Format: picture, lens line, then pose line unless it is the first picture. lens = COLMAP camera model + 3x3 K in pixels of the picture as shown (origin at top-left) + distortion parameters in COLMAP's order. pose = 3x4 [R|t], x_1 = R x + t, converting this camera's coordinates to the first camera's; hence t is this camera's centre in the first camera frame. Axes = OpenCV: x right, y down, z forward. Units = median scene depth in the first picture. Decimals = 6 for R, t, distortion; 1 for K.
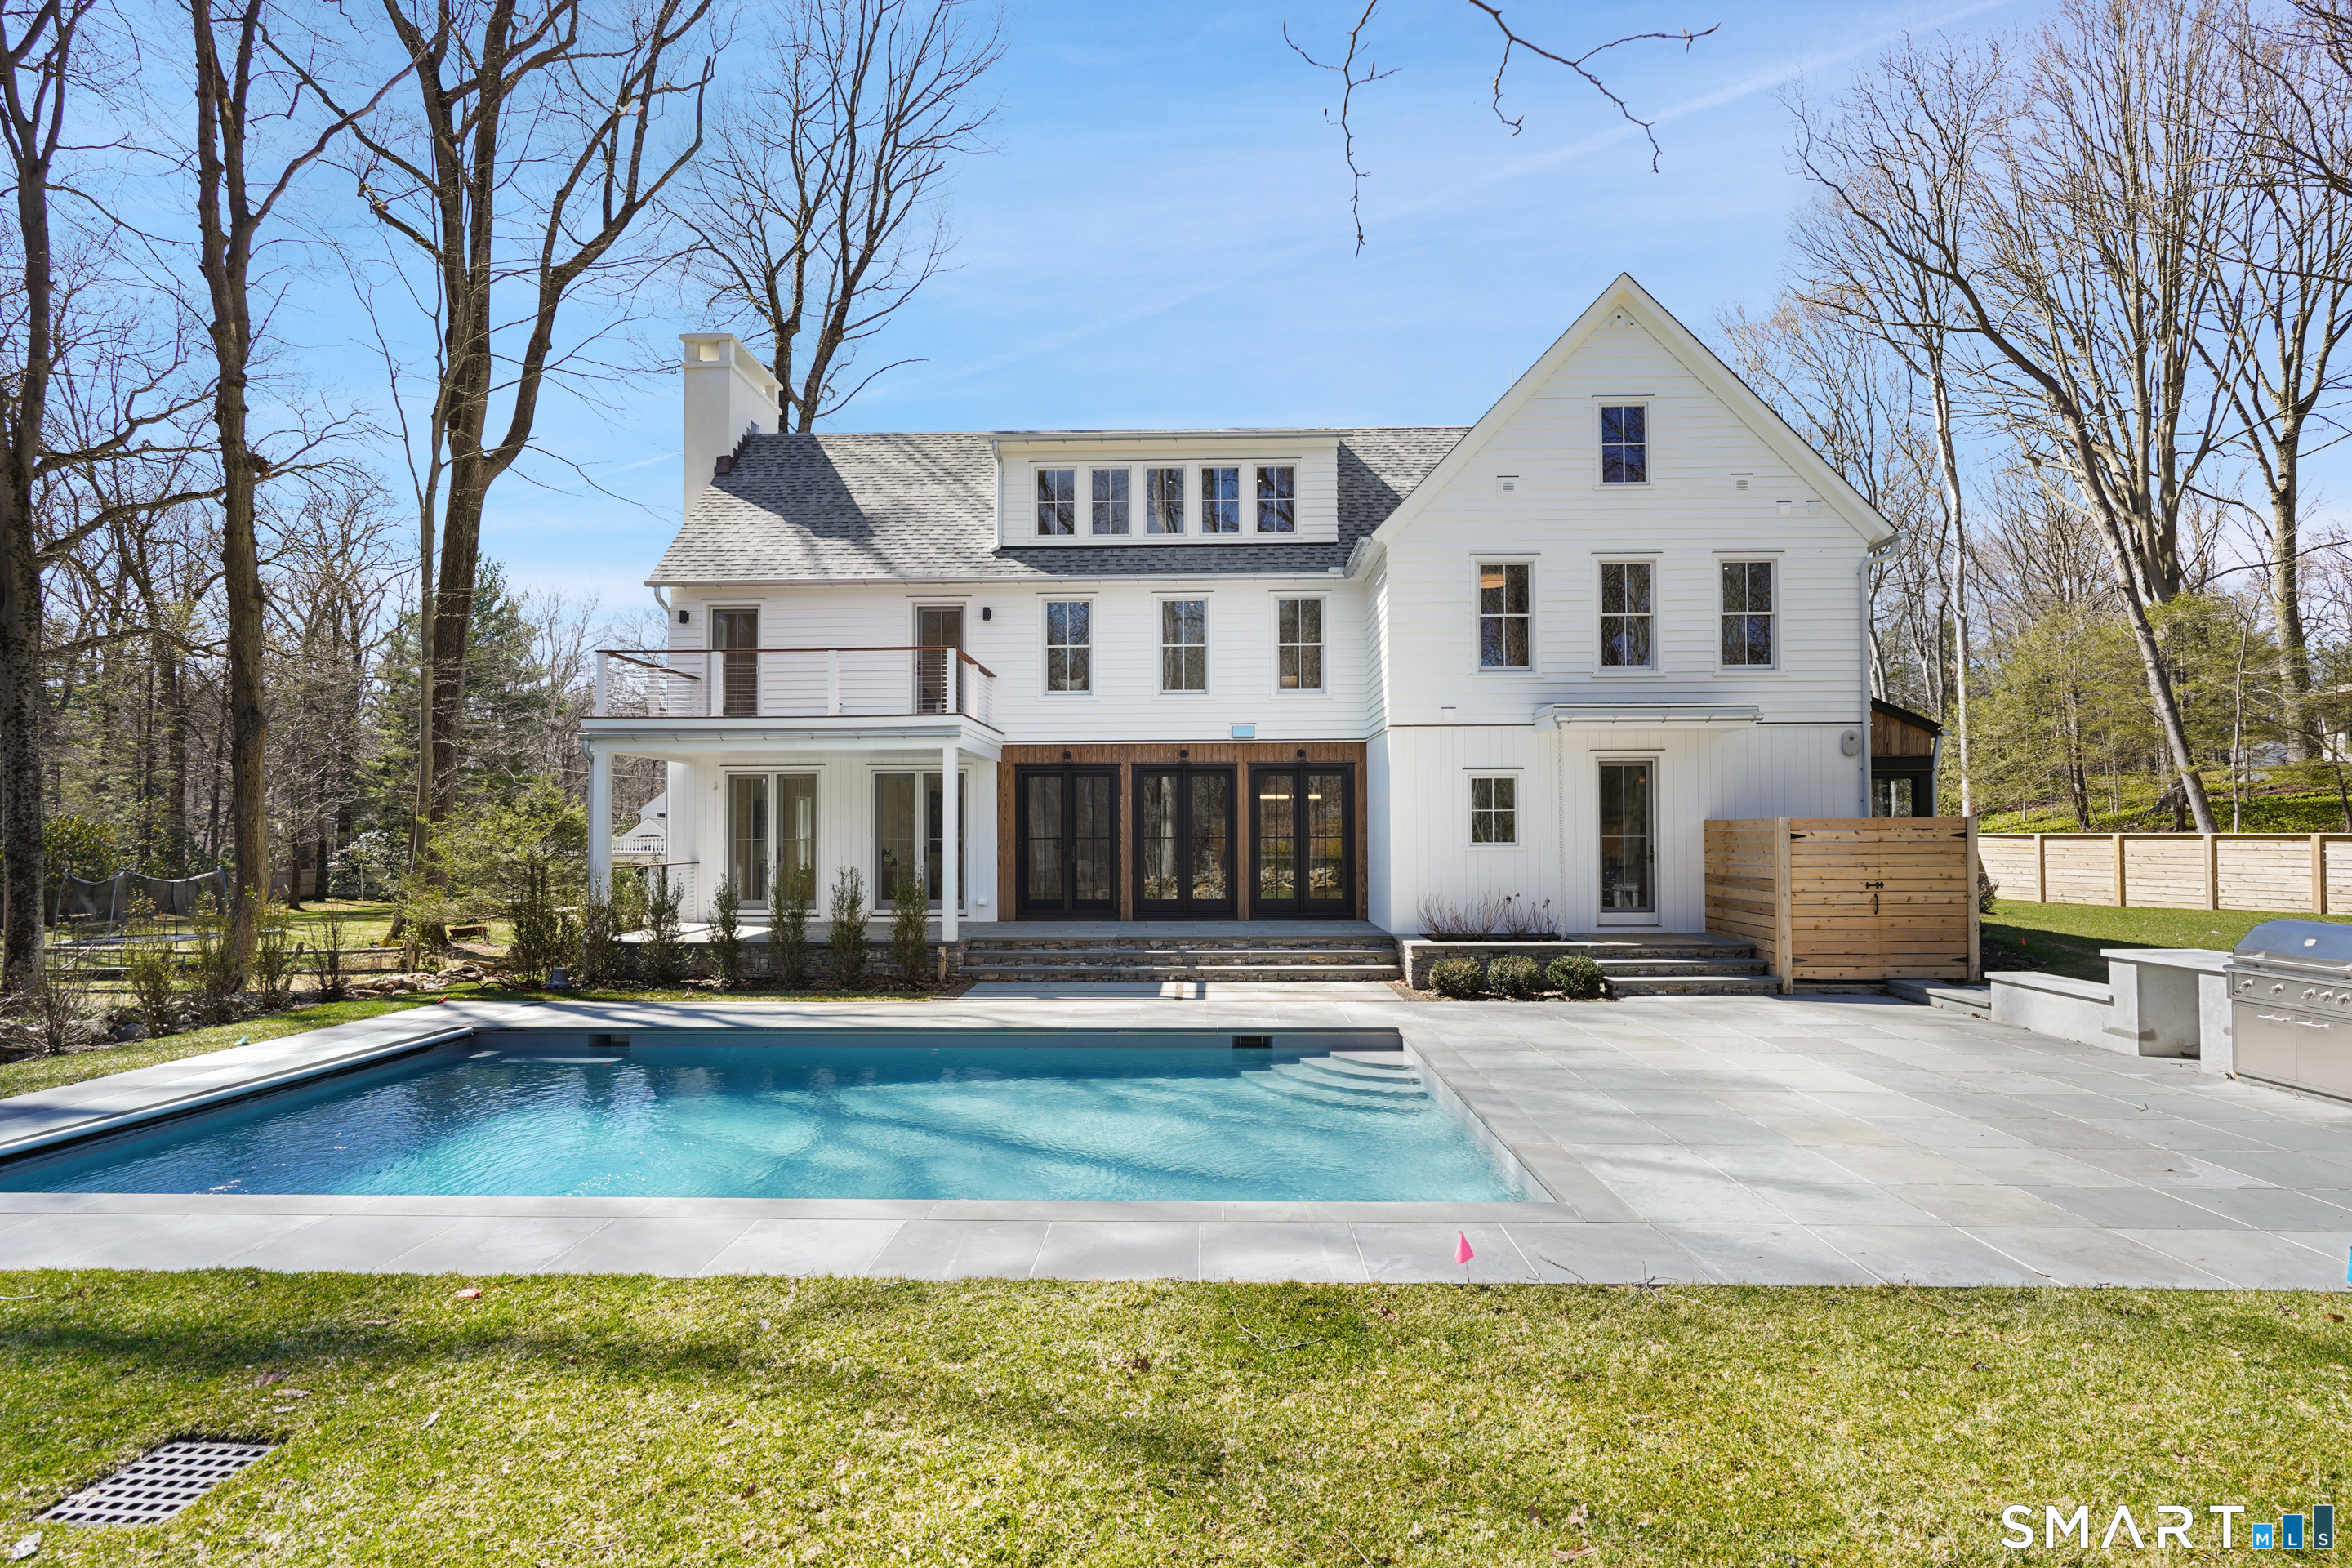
lens RADIAL K [[1103.5, 0, 1173.1], [0, 1103.5, 816.2], [0, 0, 1]] dist [-0.005453, -0.000021]
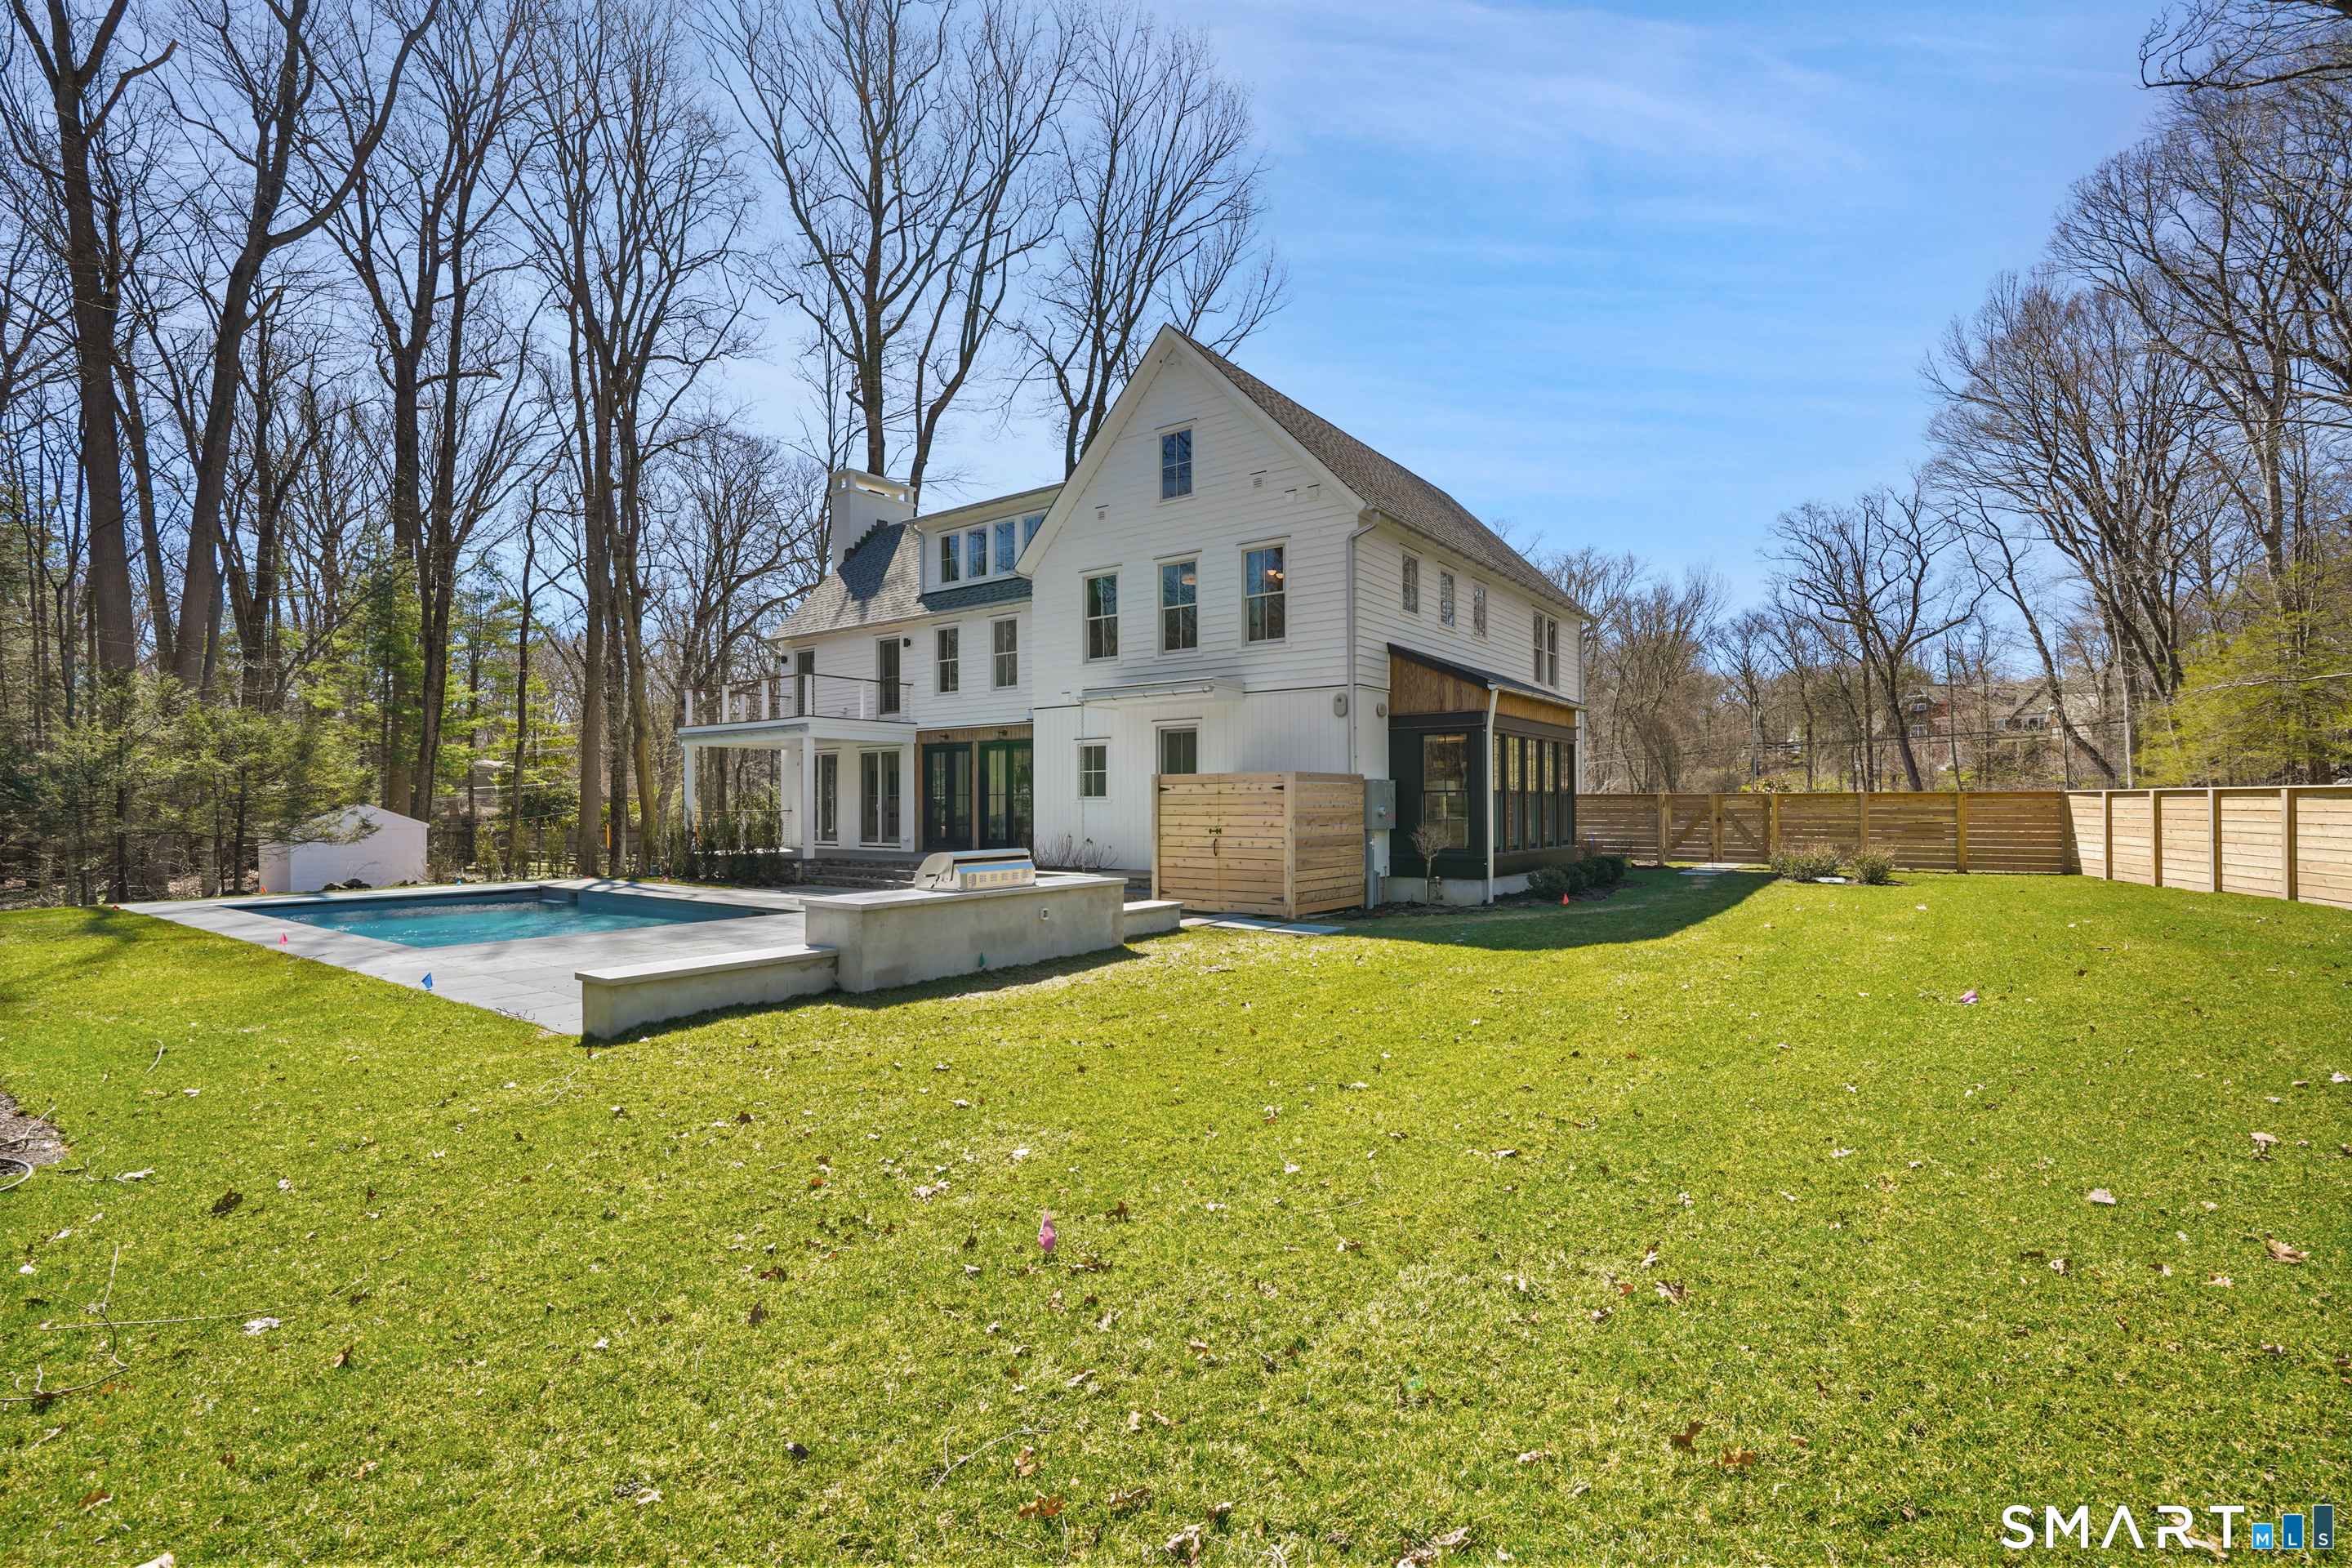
lens RADIAL K [[1071.5, 0, 1167.4], [0, 1071.5, 790.1], [0, 0, 1]] dist [-0.005563, -0.000017]
pose [[0.820202, -0.004722, -0.572055, 0.934339], [0.008381, 0.999958, 0.003764, 0.010701], [0.572013, -0.007881, 0.820207, 0.029288]]
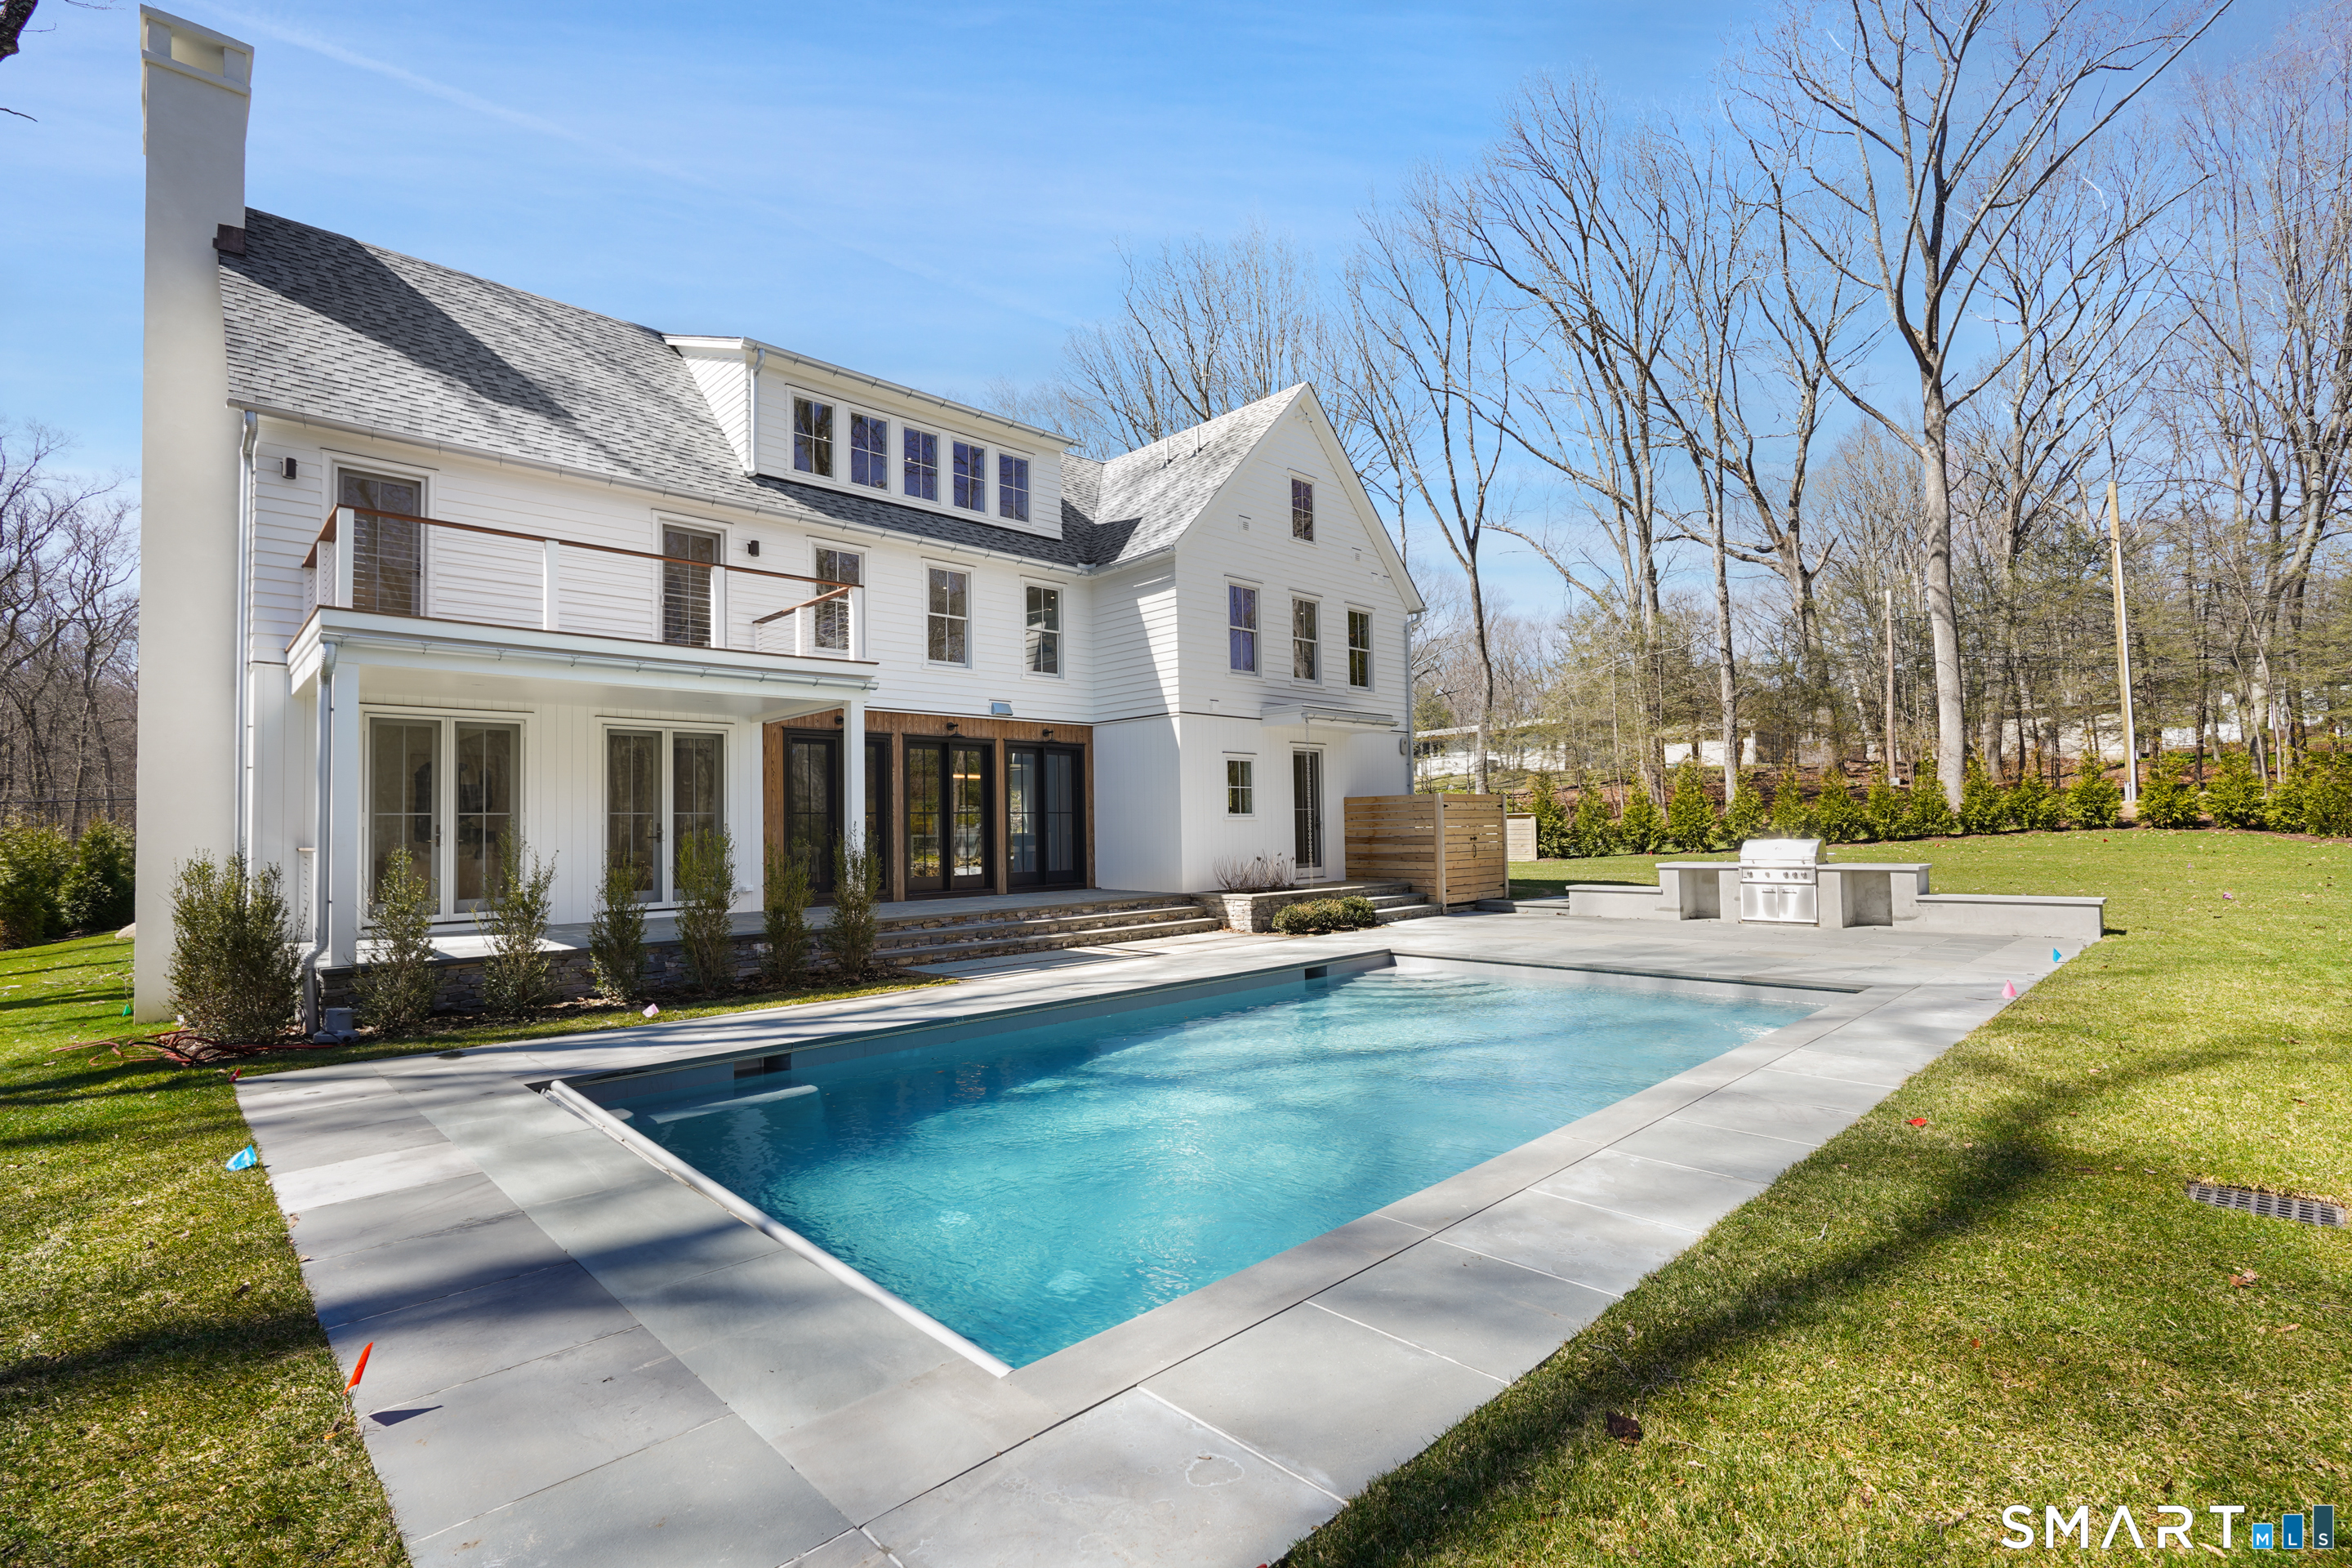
lens RADIAL K [[1071.5, 0, 1167.4], [0, 1071.5, 790.1], [0, 0, 1]] dist [-0.005563, -0.000017]
pose [[0.700269, 0.018249, 0.713646, -0.532724], [0.003506, 0.999573, -0.029001, 0.028057], [-0.713871, 0.022810, 0.699906, 0.200800]]
